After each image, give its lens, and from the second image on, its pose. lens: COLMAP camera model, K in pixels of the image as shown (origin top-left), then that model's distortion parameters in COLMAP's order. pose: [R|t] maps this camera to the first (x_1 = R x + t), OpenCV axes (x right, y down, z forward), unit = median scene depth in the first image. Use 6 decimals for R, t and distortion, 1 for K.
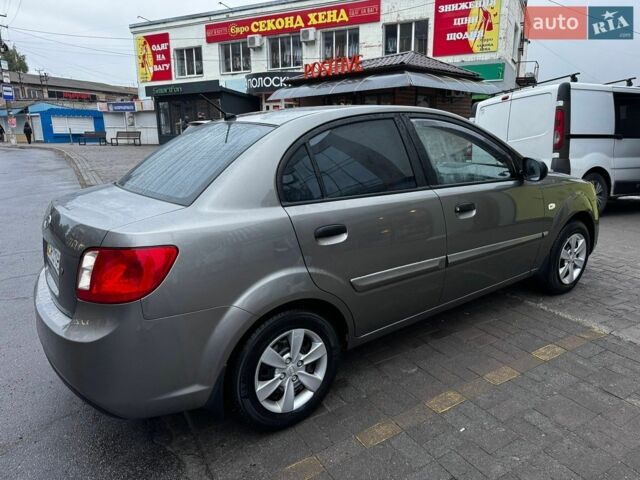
lens RADIAL K [[450.0, 0, 321.0], [0, 450.0, 238.4], [0, 0, 1]] dist [0.016411, -0.018339]
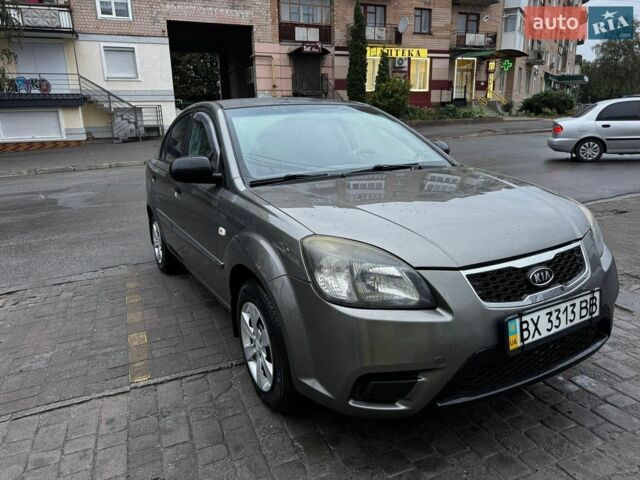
lens RADIAL K [[450.0, 0, 317.8], [0, 450.0, 241.3], [0, 0, 1]] dist [0.016411, -0.018339]
pose [[-0.118651, 0.274198, -0.954326, 1.175526], [-0.200834, 0.934623, 0.293506, -0.296000], [0.972413, 0.226486, -0.055826, 1.195371]]
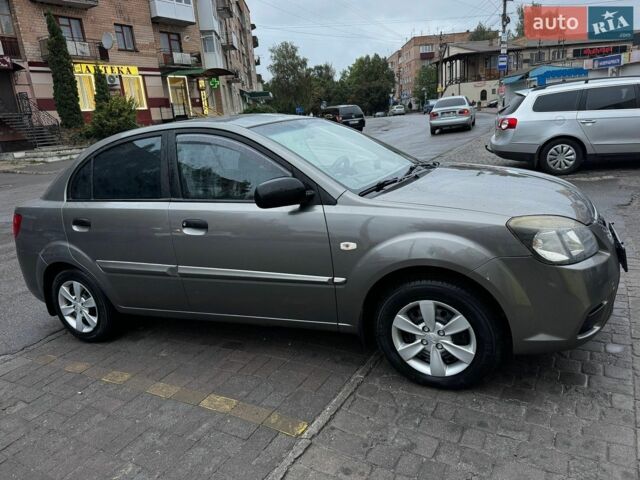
lens RADIAL K [[450.0, 0, 320.1], [0, 450.0, 241.3], [0, 0, 1]] dist [0.016411, -0.018339]
pose [[0.495803, 0.198567, -0.845429, 1.080043], [-0.118603, 0.979870, 0.160589, -0.184997], [0.860298, 0.020650, 0.509373, 0.606796]]
